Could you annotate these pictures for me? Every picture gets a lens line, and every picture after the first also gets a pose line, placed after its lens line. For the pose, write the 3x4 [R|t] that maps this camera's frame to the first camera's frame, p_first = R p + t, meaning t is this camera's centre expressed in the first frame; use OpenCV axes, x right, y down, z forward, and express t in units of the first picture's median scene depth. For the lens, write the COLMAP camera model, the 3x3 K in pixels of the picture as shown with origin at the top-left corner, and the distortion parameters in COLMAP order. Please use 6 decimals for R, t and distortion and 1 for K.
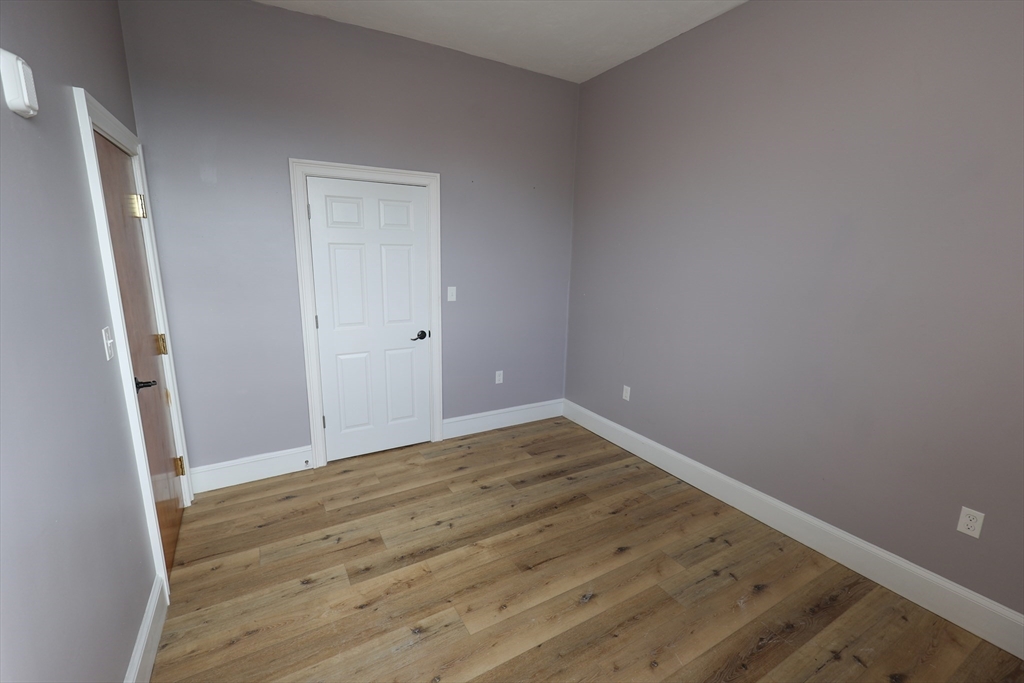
lens RADIAL K [[443.9, 0, 513.1], [0, 443.9, 337.1], [0, 0, 1]] dist [0.005192, -0.001409]
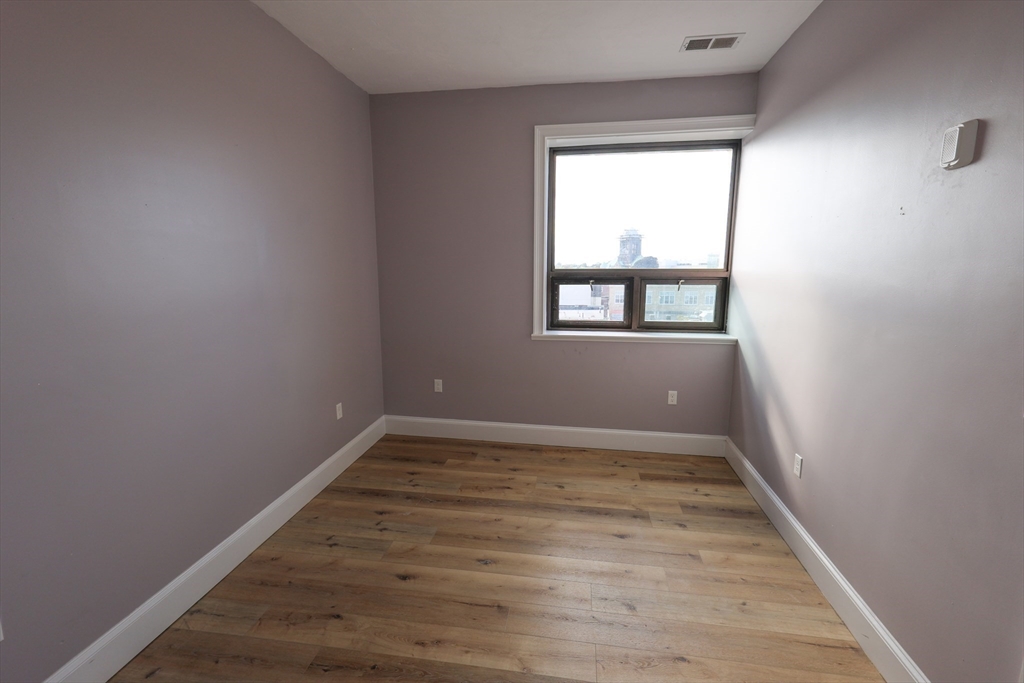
lens RADIAL K [[443.9, 0, 516.9], [0, 443.9, 342.8], [0, 0, 1]] dist [0.005192, -0.001409]
pose [[-0.784575, -0.125888, 0.607120, -0.405594], [0.105975, 0.937537, 0.331352, -0.248133], [-0.610911, 0.324310, -0.722226, 1.228663]]
